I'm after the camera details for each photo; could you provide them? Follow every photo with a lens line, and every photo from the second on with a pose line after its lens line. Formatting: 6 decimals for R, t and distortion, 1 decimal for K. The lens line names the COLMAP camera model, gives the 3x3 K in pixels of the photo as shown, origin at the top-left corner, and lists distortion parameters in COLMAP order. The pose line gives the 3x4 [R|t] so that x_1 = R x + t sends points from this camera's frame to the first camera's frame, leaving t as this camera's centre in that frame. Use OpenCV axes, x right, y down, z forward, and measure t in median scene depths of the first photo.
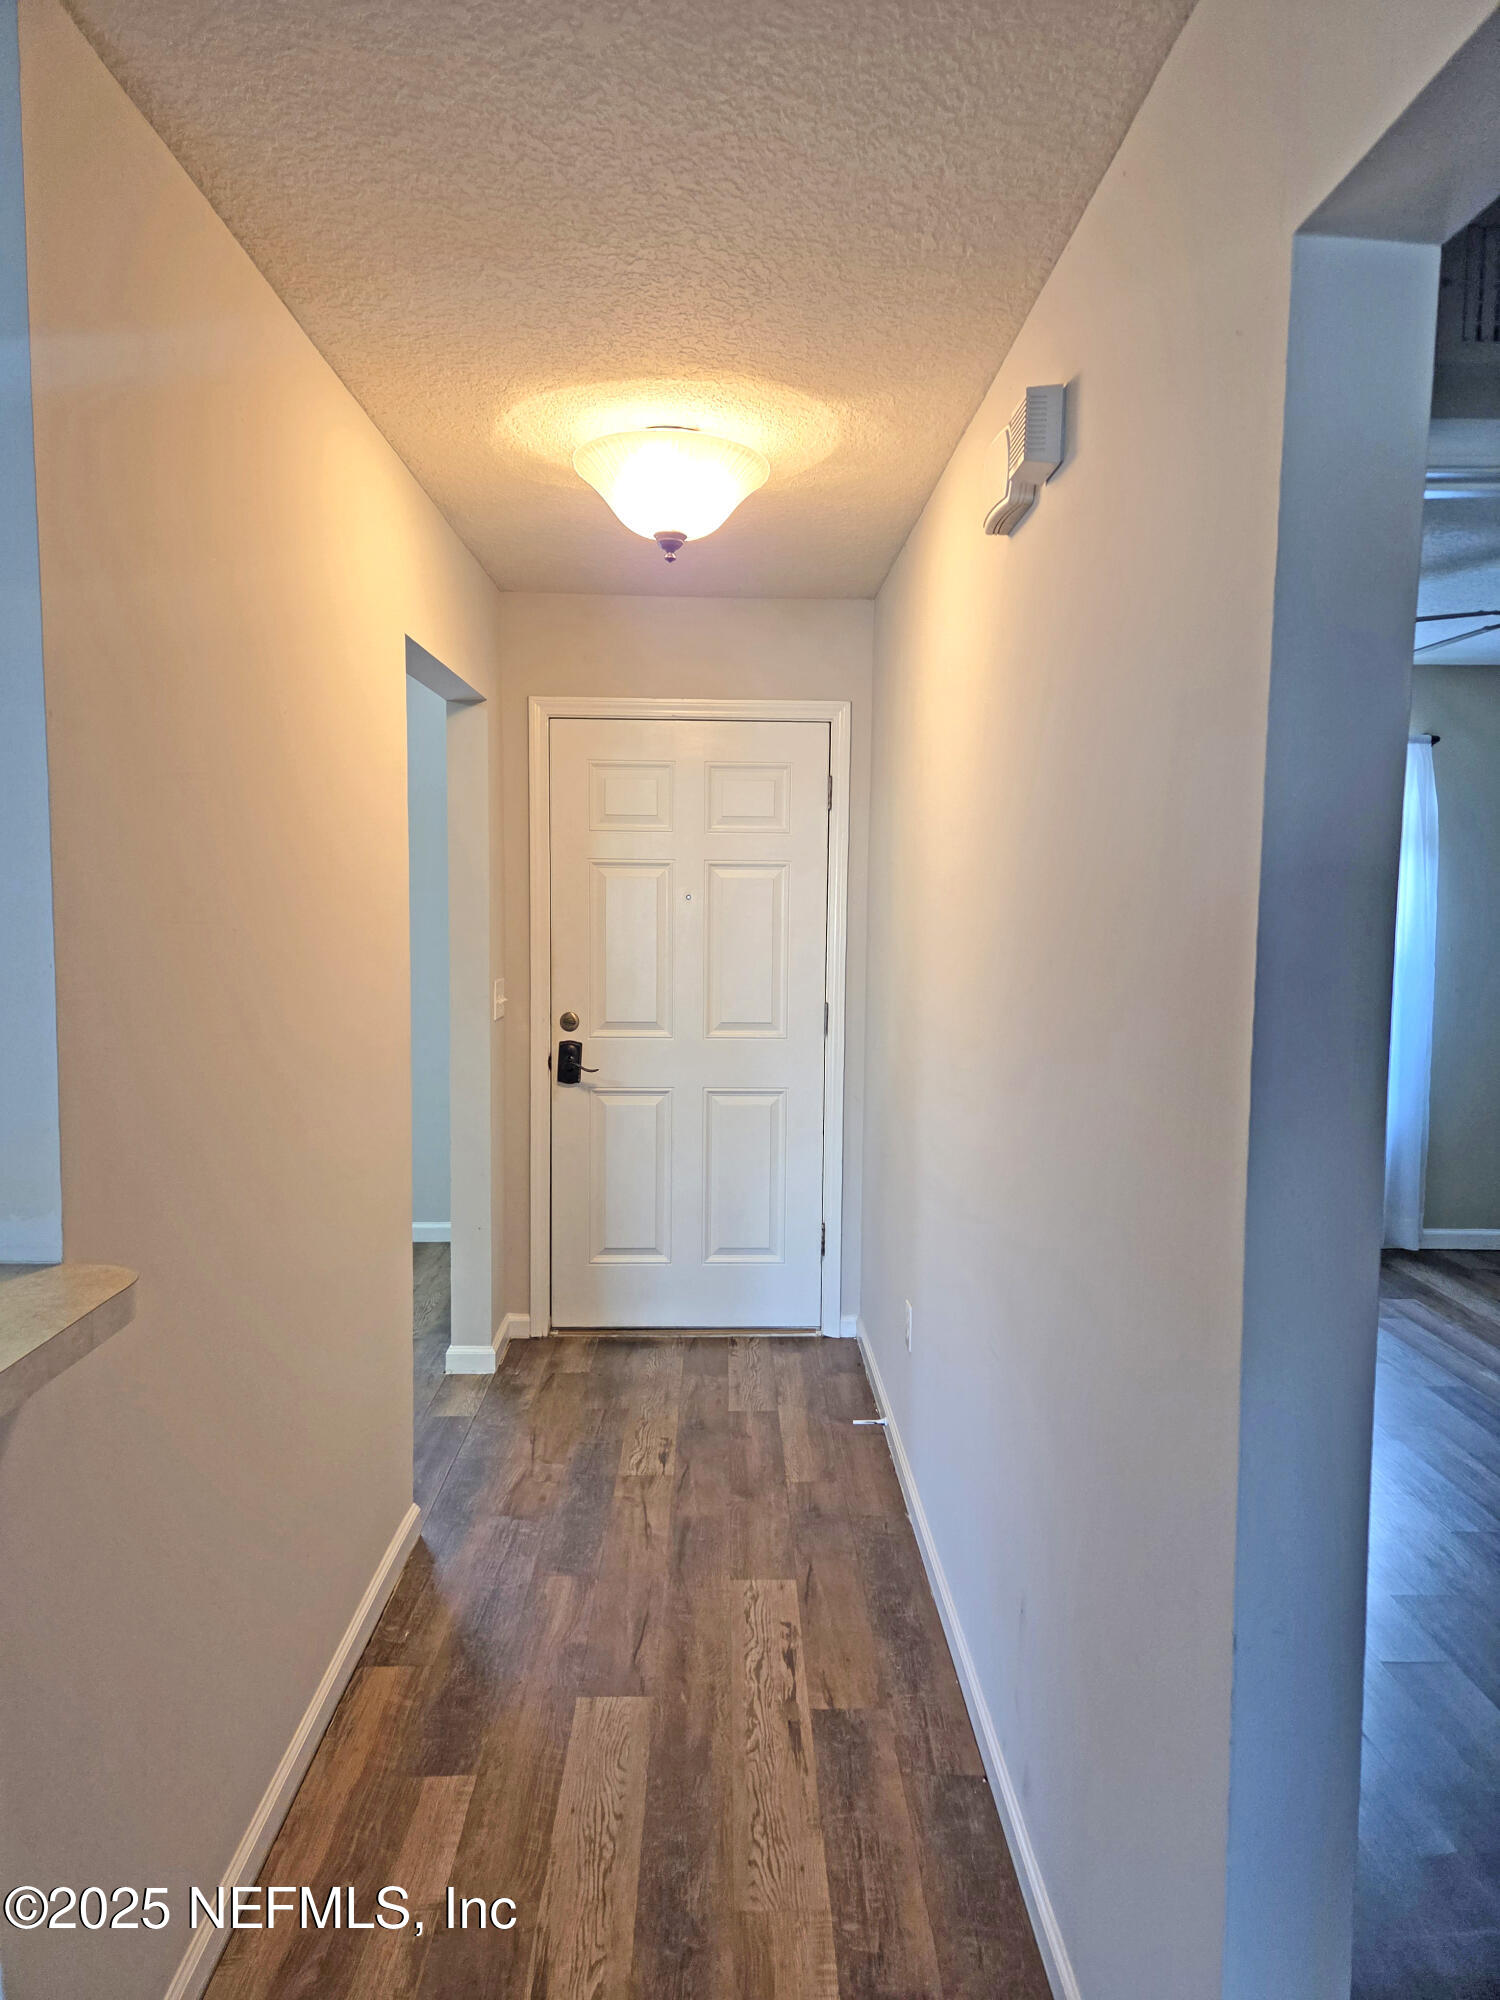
lens RADIAL K [[1339.1, 0, 745.8], [0, 1339.1, 995.0], [0, 0, 1]] dist [0.073862, -0.049653]
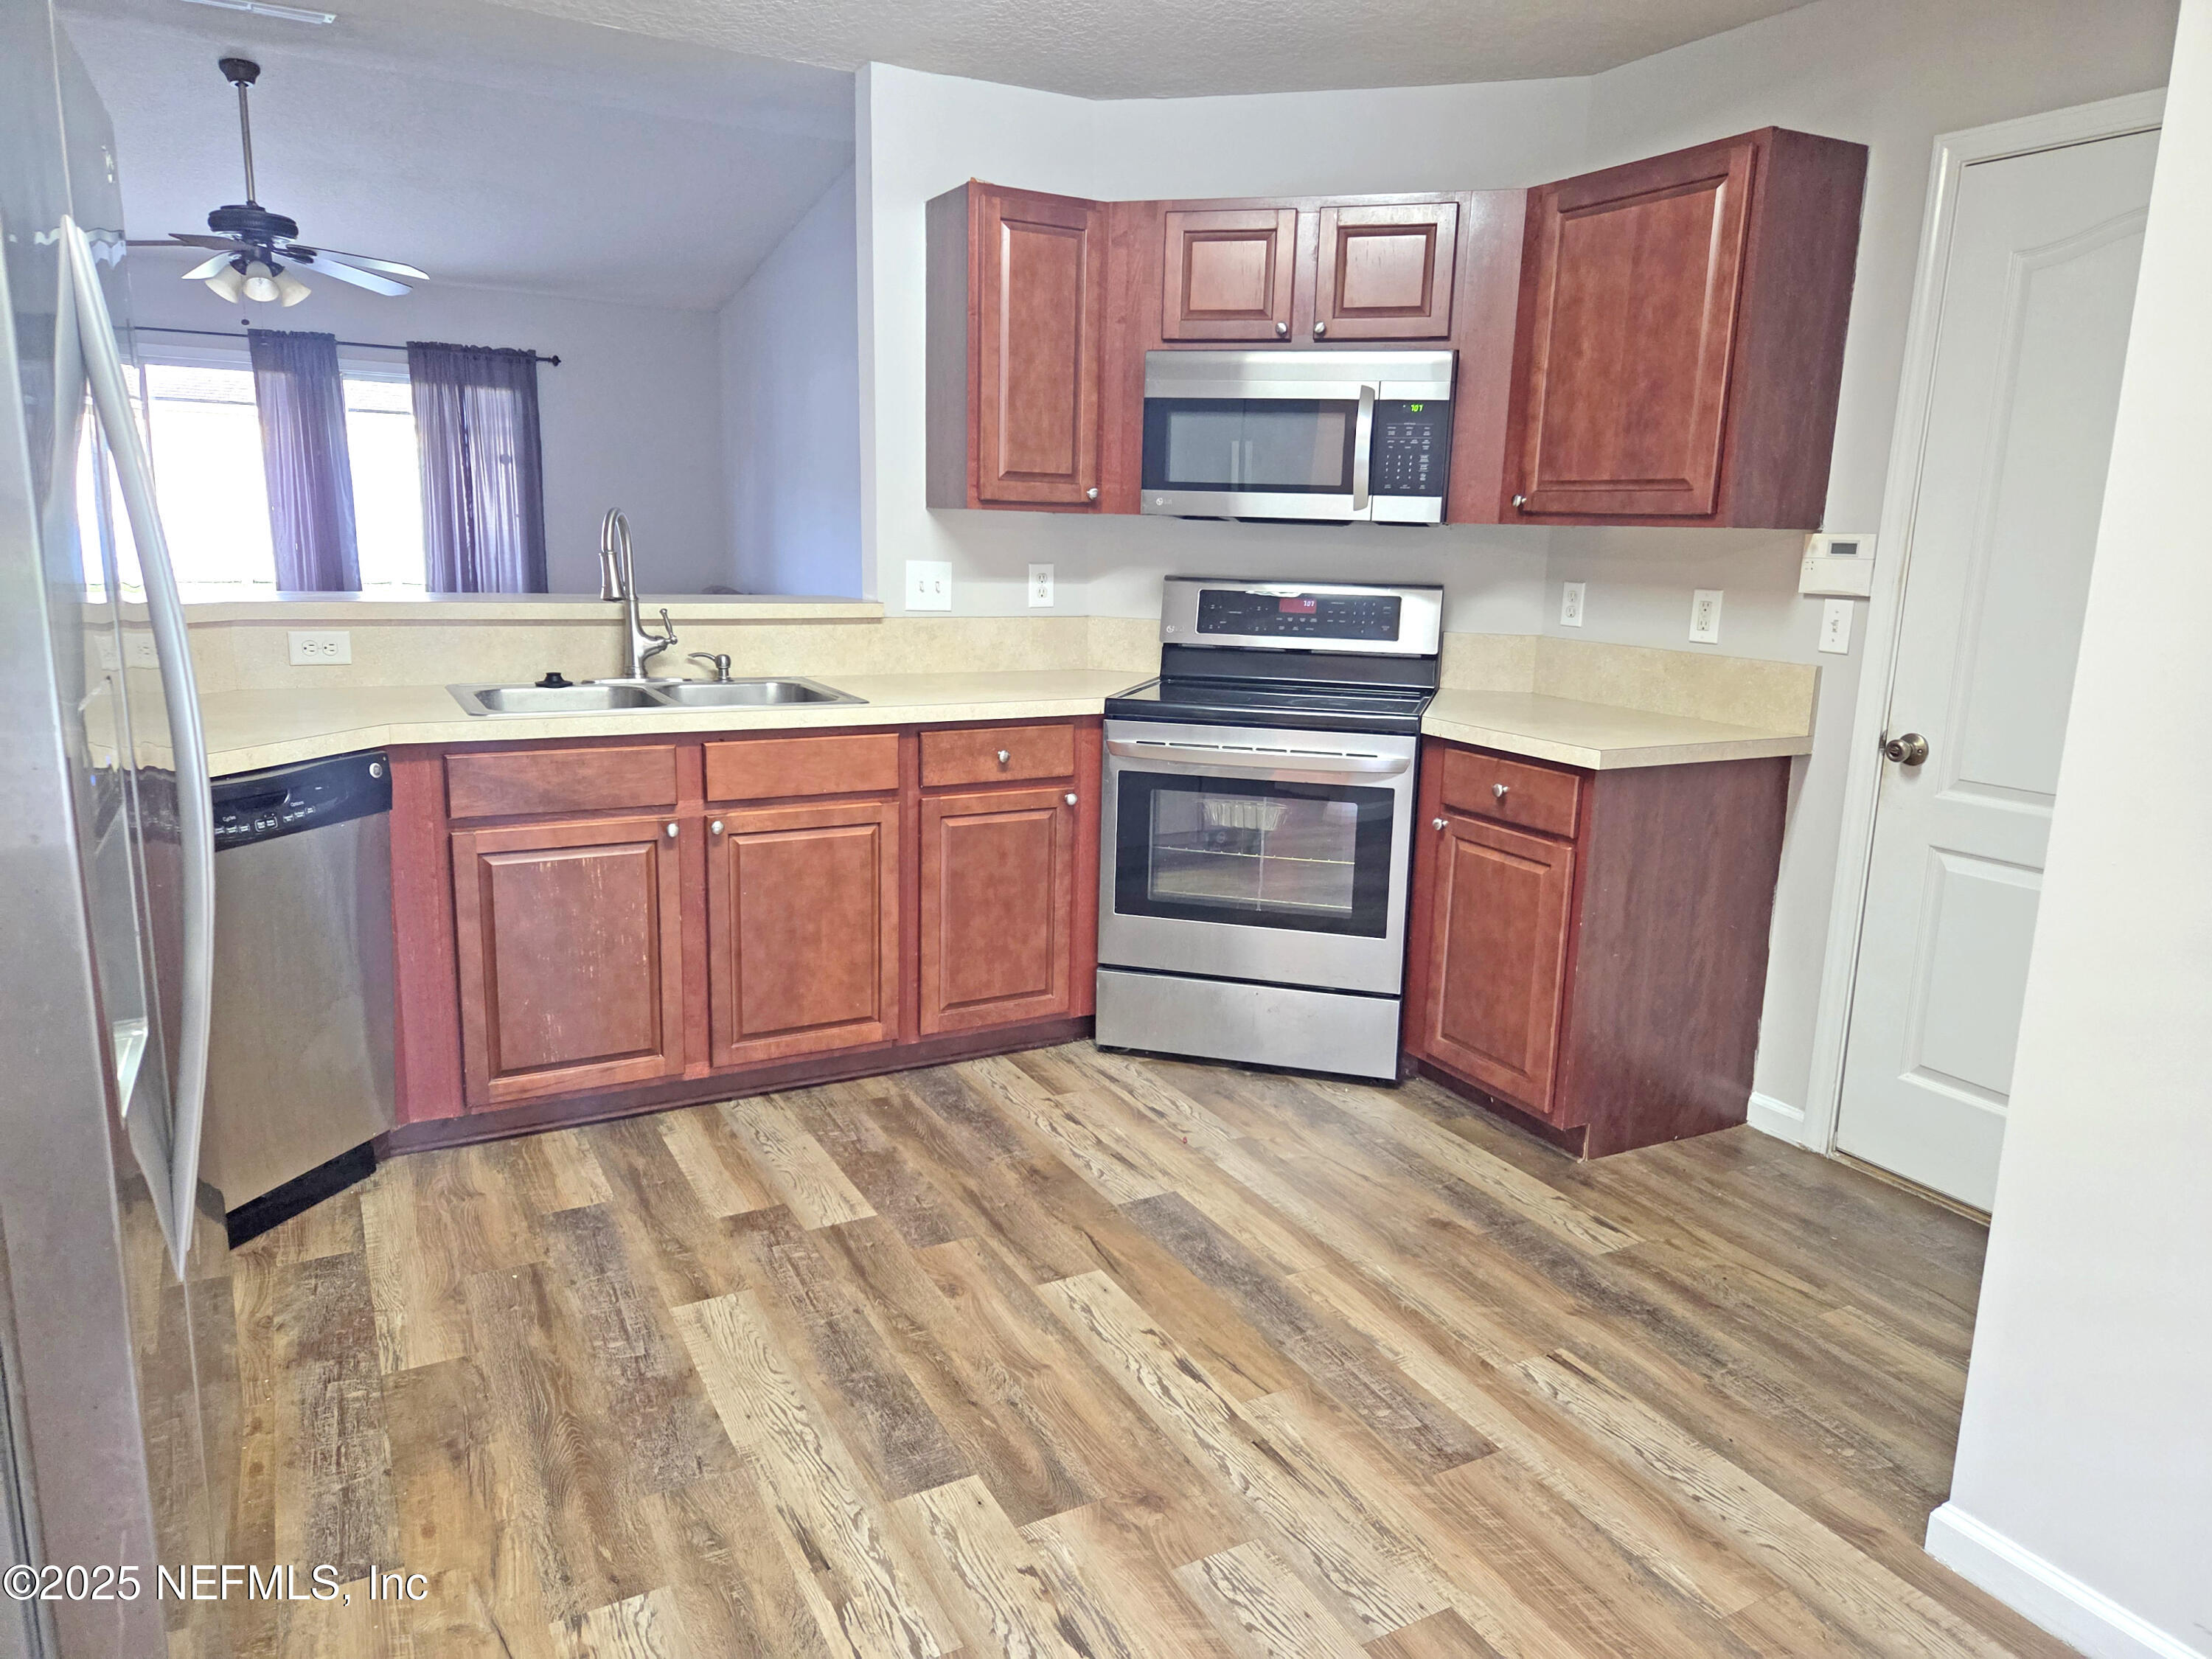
lens RADIAL K [[1481.1, 0, 1109.5], [0, 1481.1, 817.0], [0, 0, 1]] dist [0.073862, -0.049653]
pose [[-0.881667, 0.063359, -0.467600, 0.249706], [-0.070054, 0.962389, 0.262490, -0.064821], [0.466644, 0.264185, -0.844067, 1.654325]]
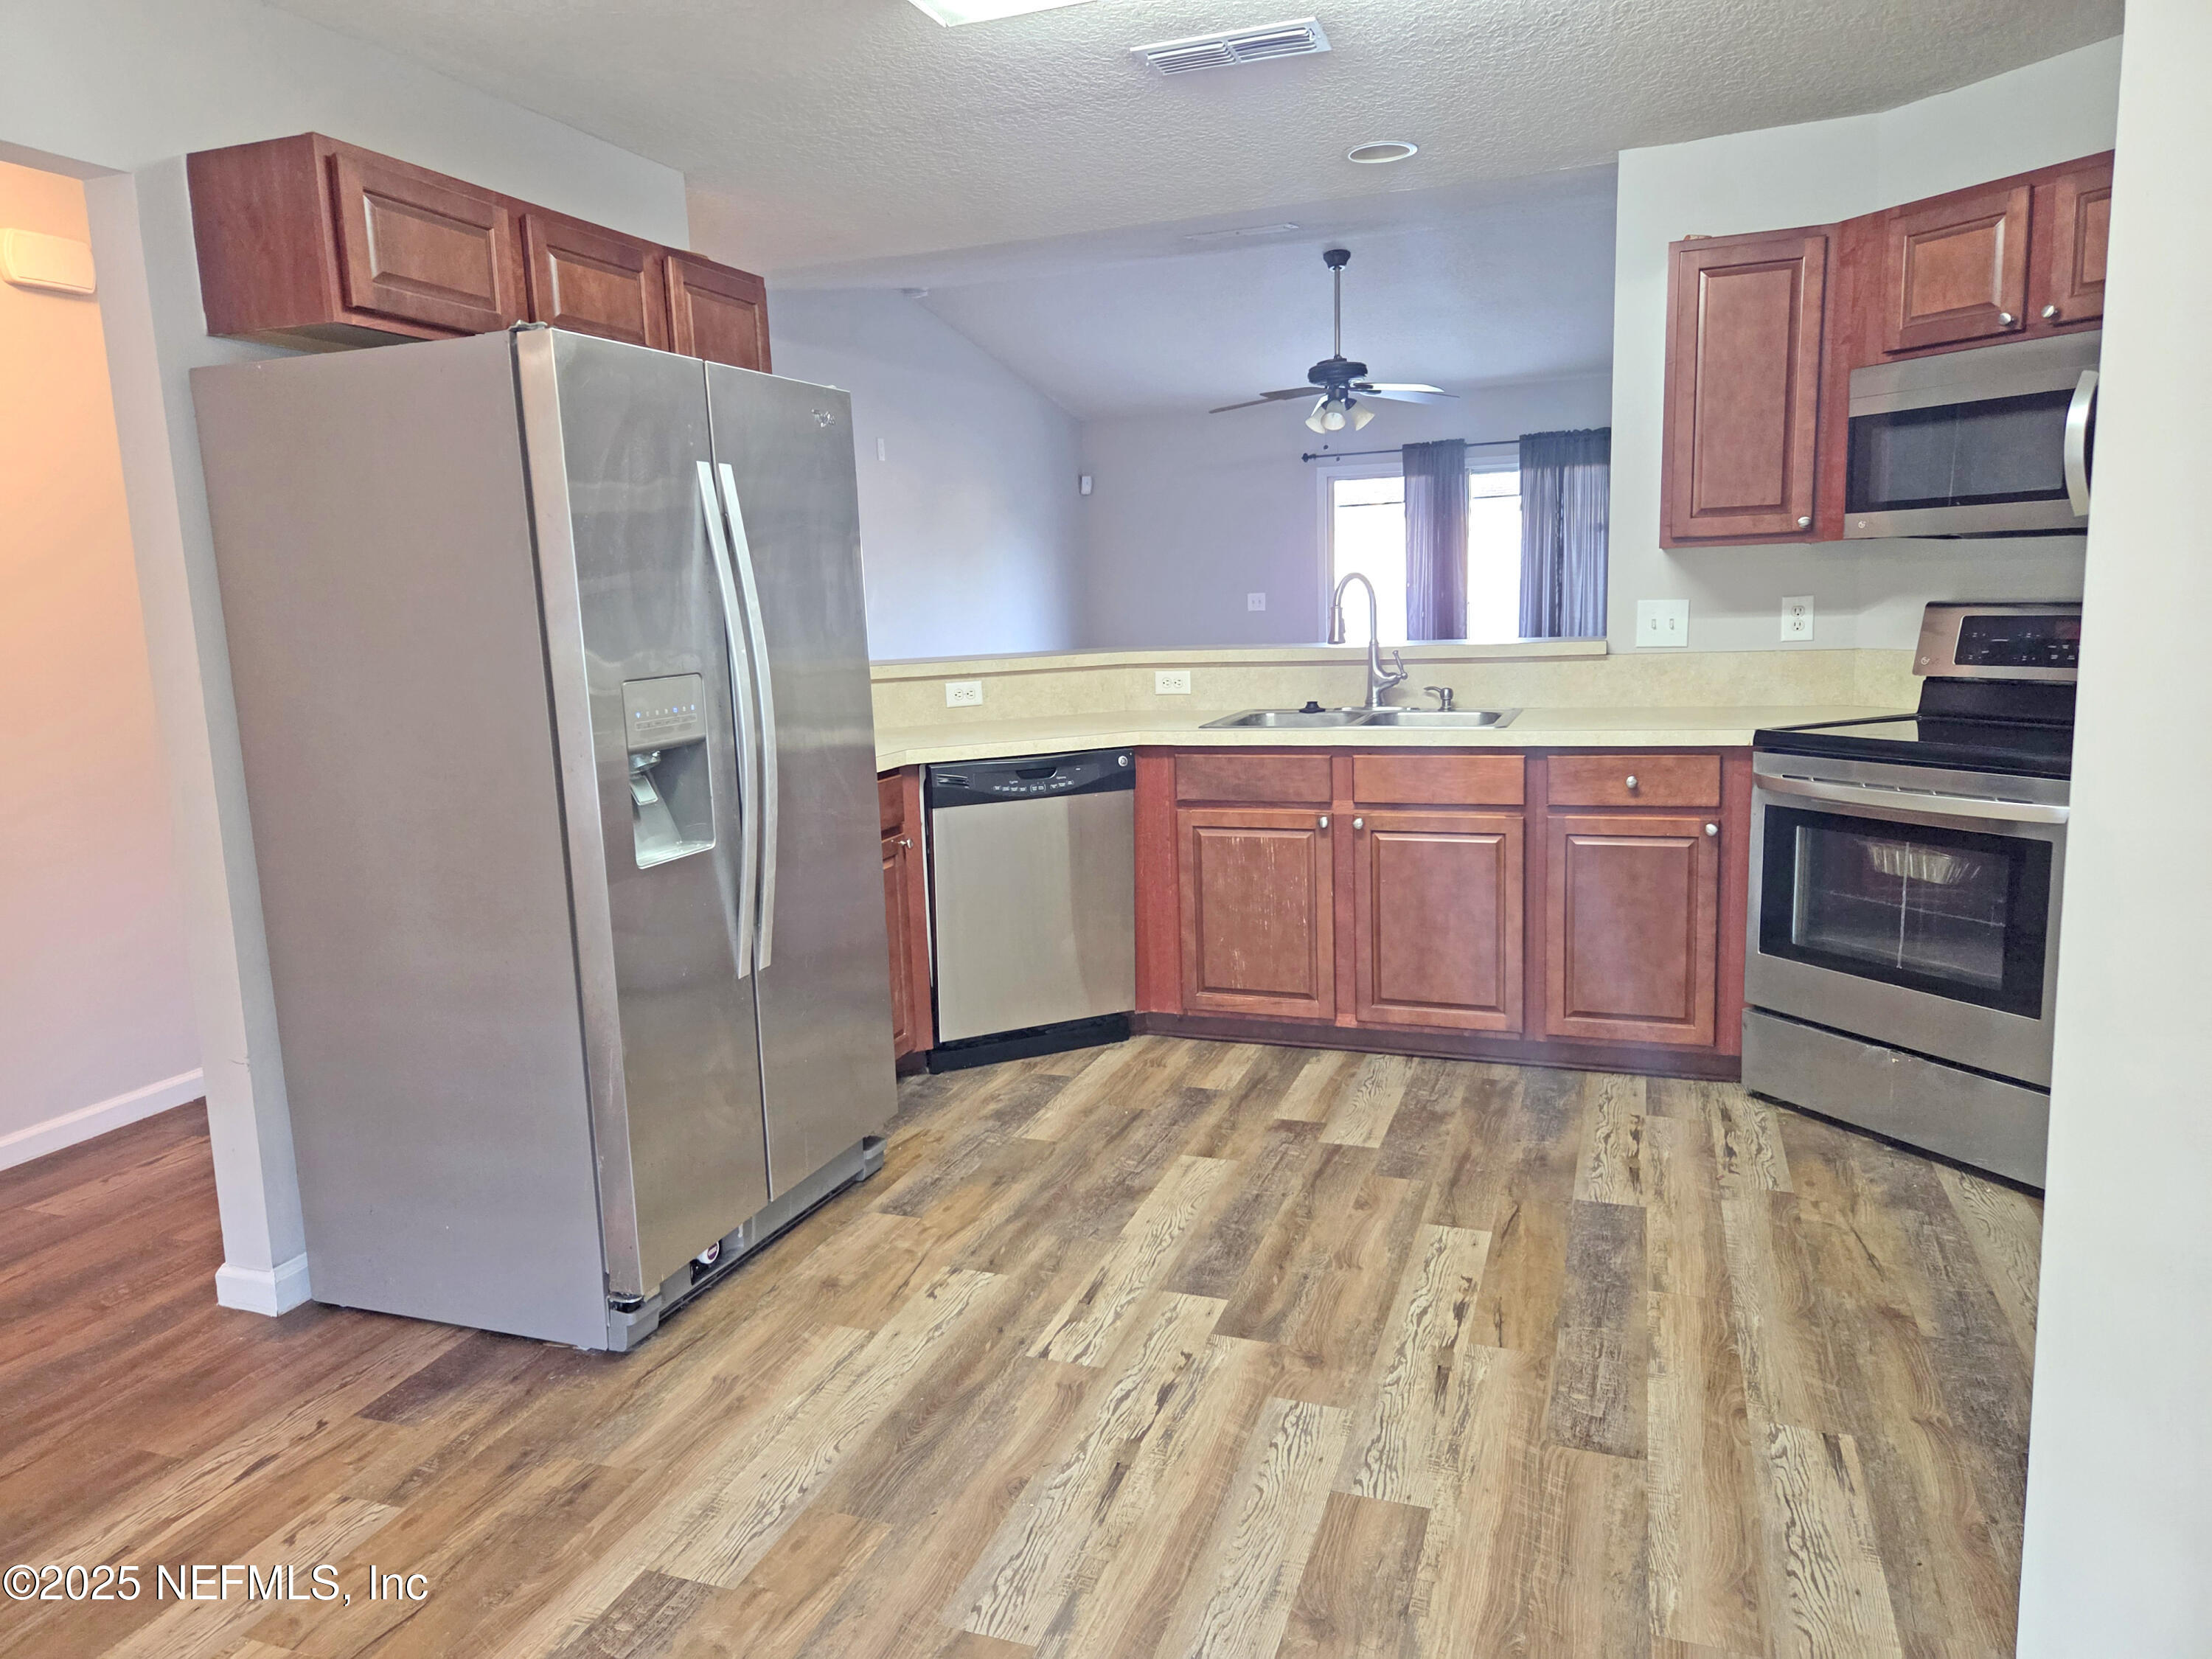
lens RADIAL K [[1481.1, 0, 1088.9], [0, 1481.1, 826.3], [0, 0, 1]] dist [0.073862, -0.049653]
pose [[-0.930745, -0.032291, 0.364240, -0.378371], [0.058006, 0.970443, 0.234256, -0.081458], [-0.361038, 0.239161, -0.901362, 1.958178]]
